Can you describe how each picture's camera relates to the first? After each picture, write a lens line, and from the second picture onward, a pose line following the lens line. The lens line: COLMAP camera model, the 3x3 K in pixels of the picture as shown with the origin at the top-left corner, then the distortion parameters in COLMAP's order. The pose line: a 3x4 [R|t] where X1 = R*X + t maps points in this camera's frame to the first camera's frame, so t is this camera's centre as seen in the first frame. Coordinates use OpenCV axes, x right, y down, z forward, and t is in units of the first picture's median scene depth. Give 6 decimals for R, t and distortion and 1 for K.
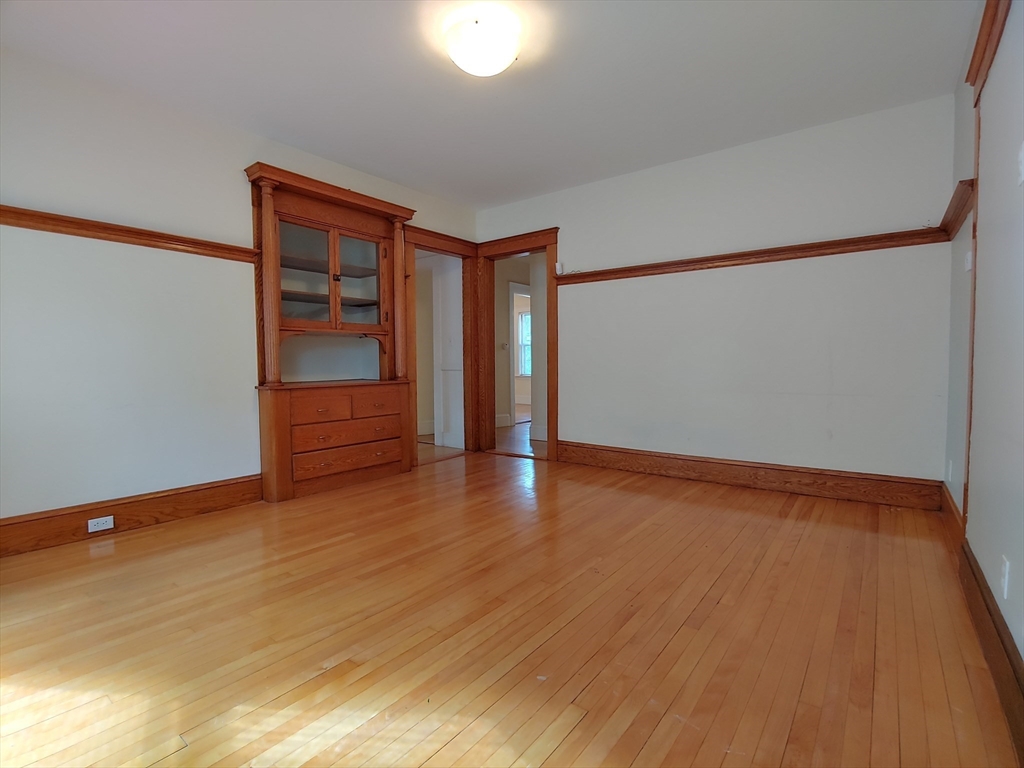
lens RADIAL K [[492.4, 0, 514.2], [0, 492.4, 386.9], [0, 0, 1]] dist [-0.002936, -0.003529]
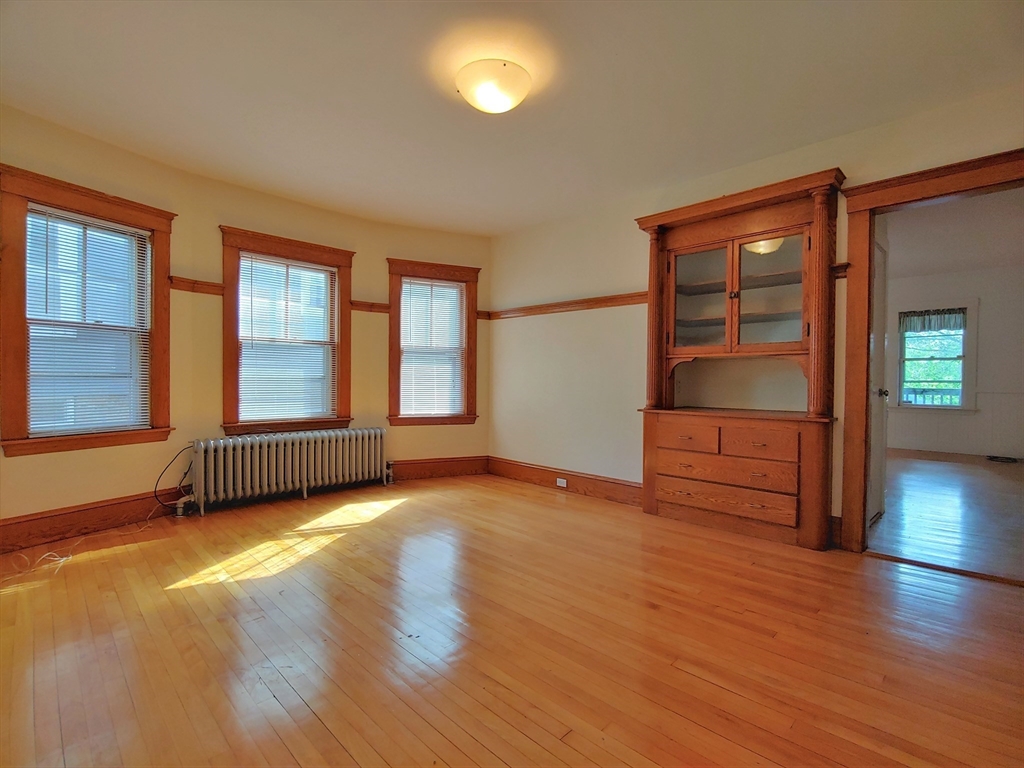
lens RADIAL K [[492.4, 0, 514.3], [0, 492.4, 382.5], [0, 0, 1]] dist [-0.002936, -0.003529]
pose [[-0.150278, 0.011715, -0.988574, 0.618528], [-0.050327, 0.998543, 0.019484, -0.063625], [0.987362, 0.052680, -0.149469, 0.792939]]
